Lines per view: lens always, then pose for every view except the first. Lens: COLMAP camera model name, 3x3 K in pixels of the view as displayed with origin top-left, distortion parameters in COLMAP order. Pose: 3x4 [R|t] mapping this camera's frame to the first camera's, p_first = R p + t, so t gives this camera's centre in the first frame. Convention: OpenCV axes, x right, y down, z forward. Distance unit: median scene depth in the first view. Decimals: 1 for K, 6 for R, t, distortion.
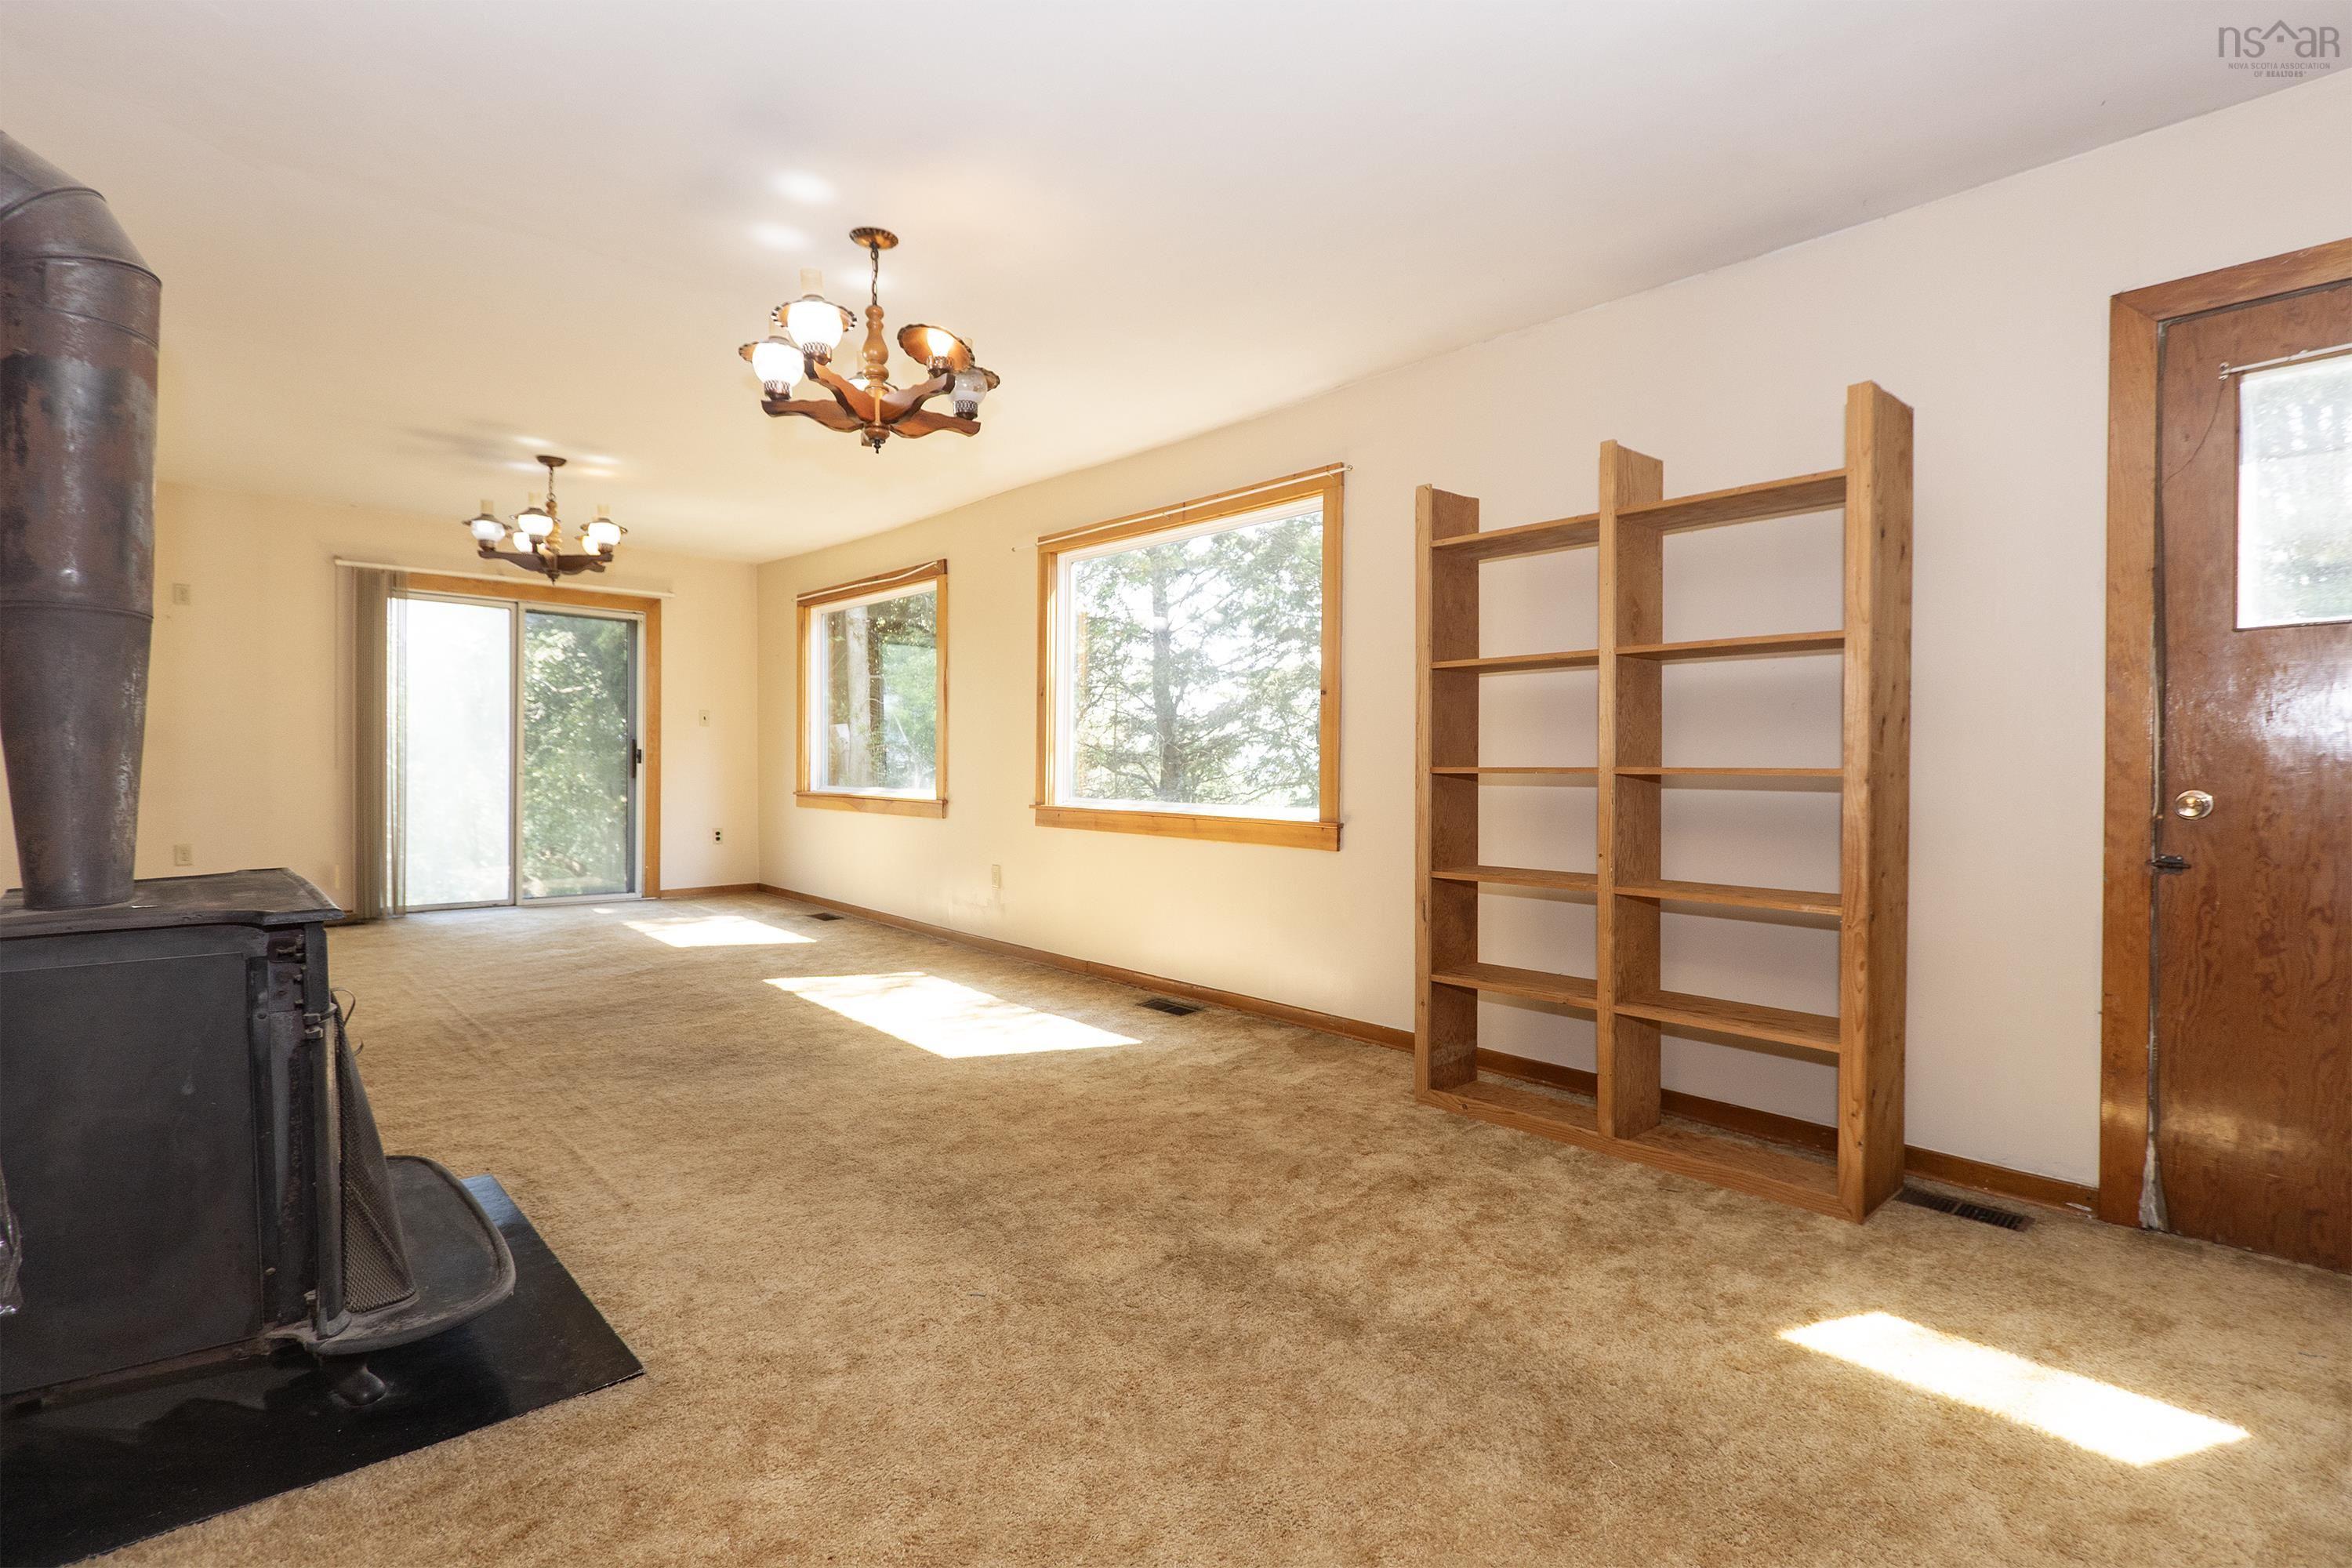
lens RADIAL K [[1086.0, 0, 1180.9], [0, 1086.0, 769.7], [0, 0, 1]] dist [0.001279, 0.000084]
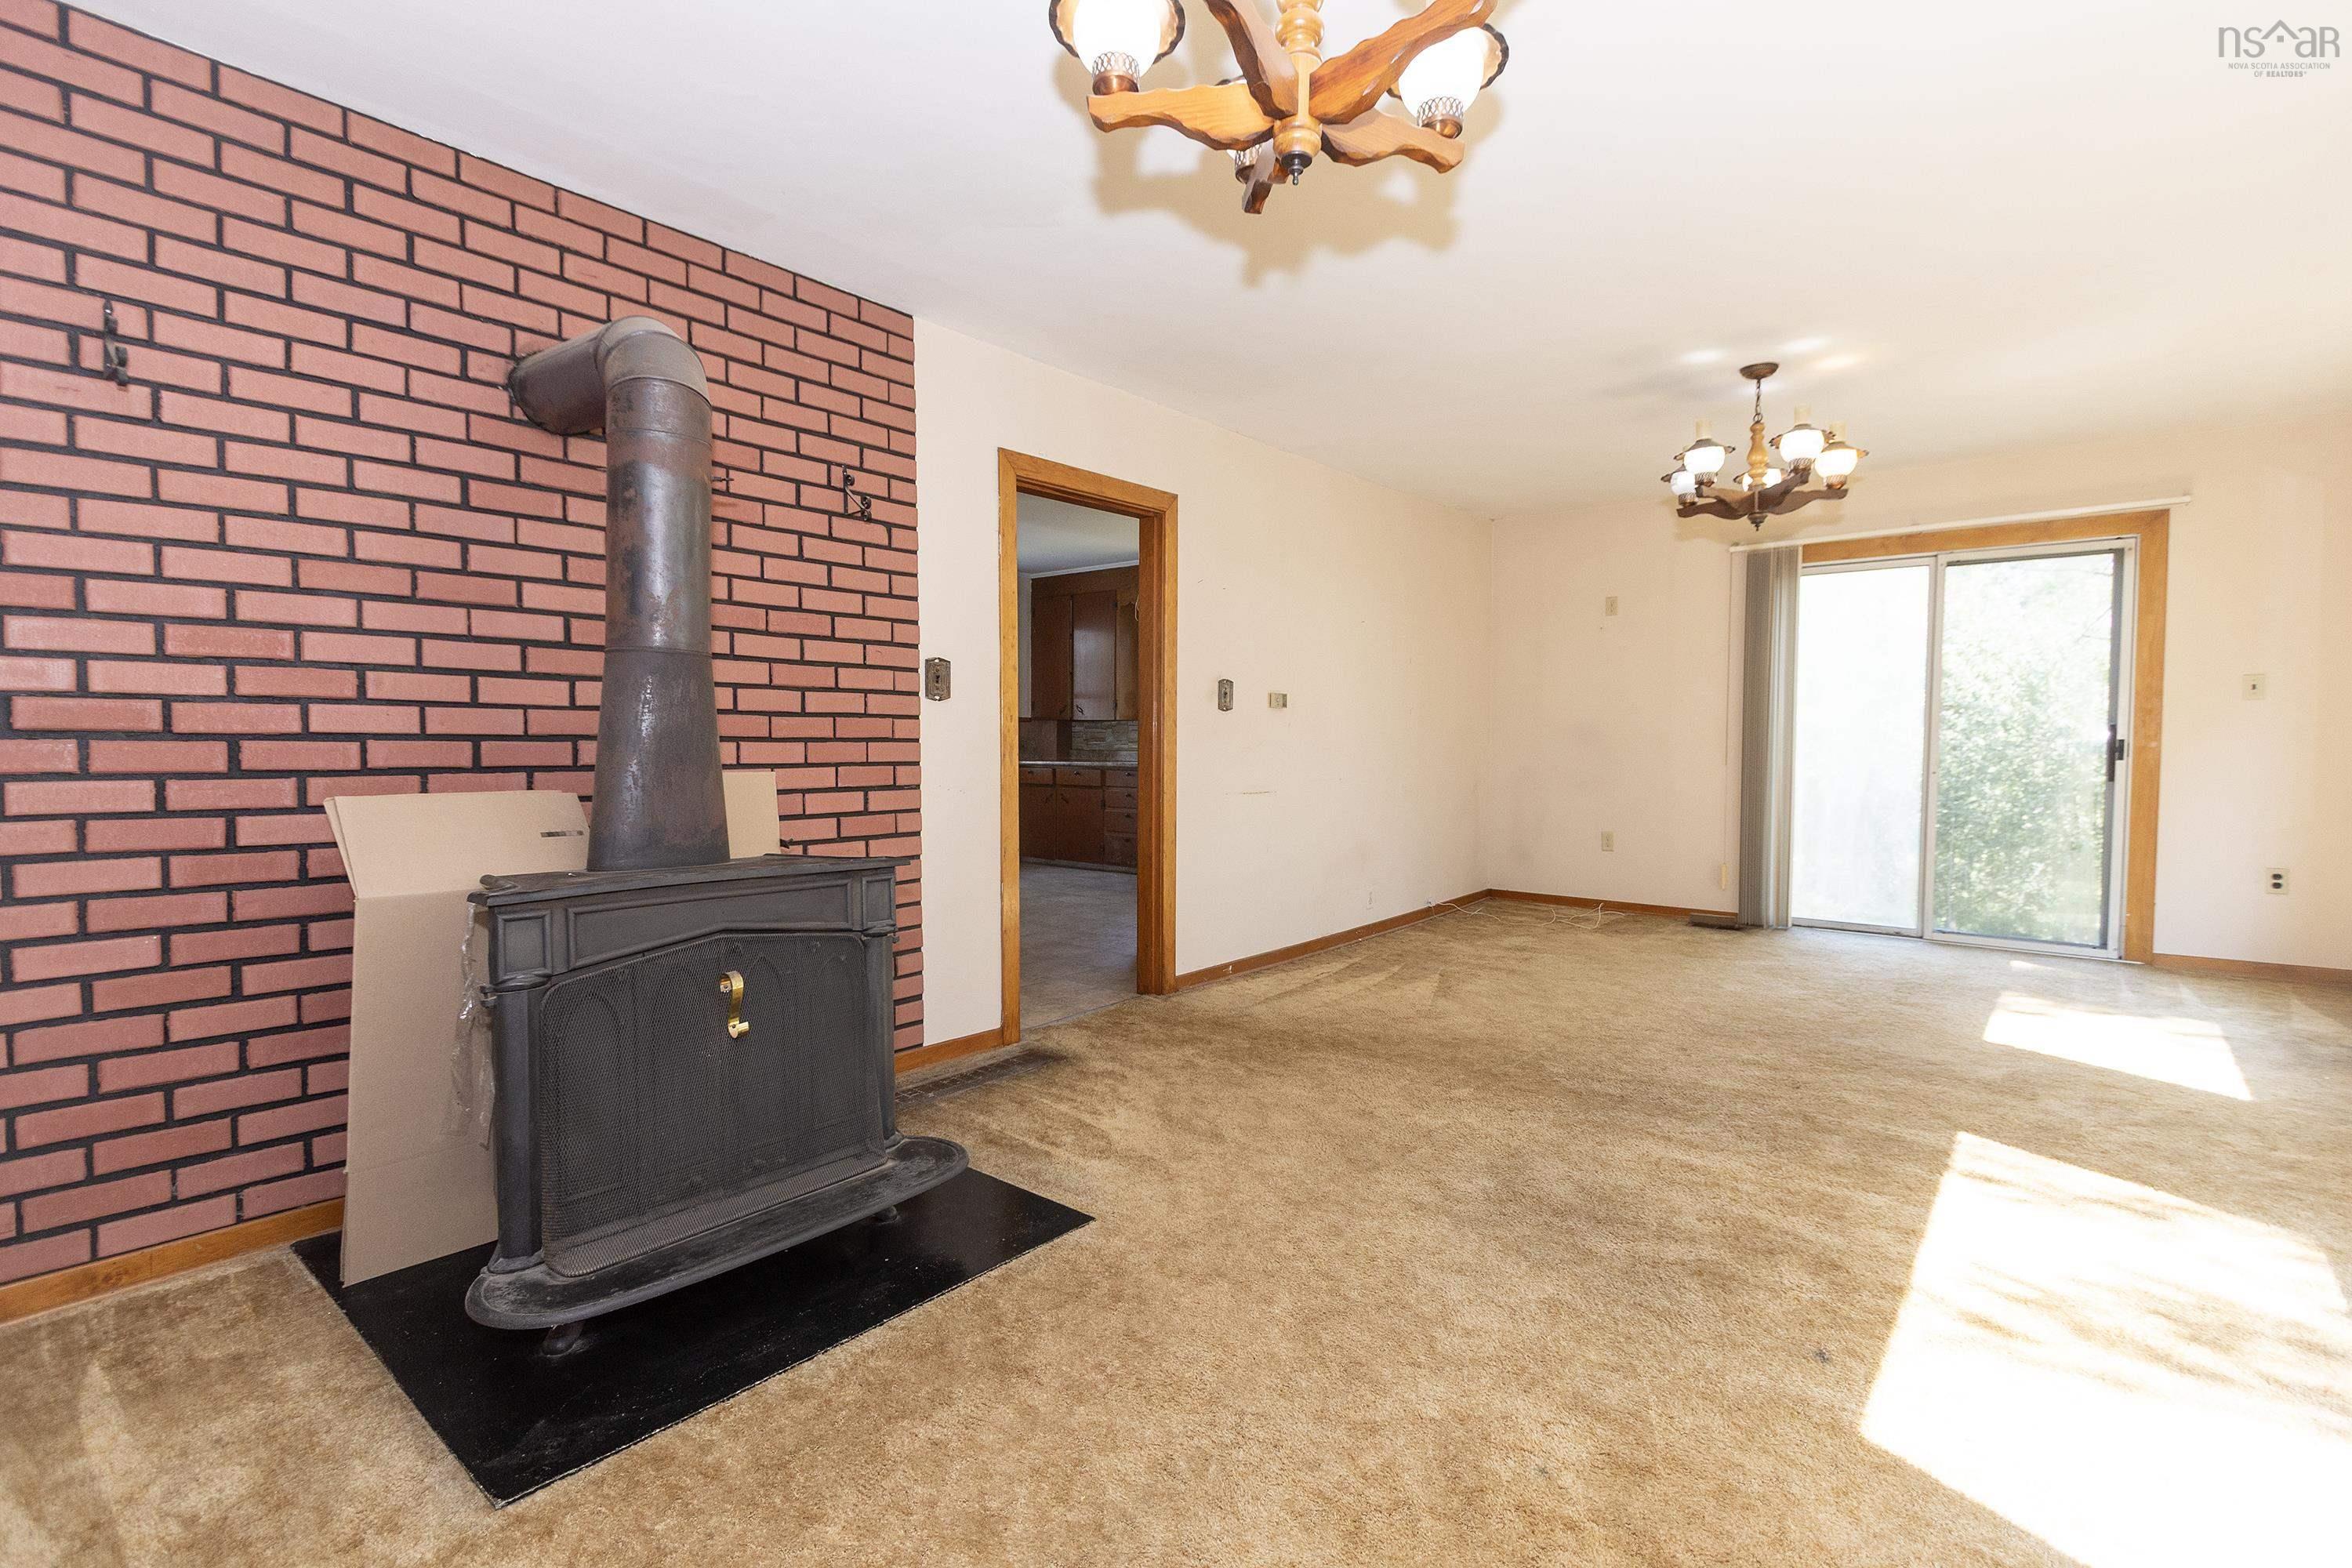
lens RADIAL K [[1086.0, 0, 1180.9], [0, 1086.0, 769.7], [0, 0, 1]] dist [0.001279, 0.000084]
pose [[0.134097, 0.017362, -0.990816, 0.107708], [-0.007447, 0.999836, 0.016512, -0.008081], [0.990940, 0.005164, 0.134204, 0.382240]]
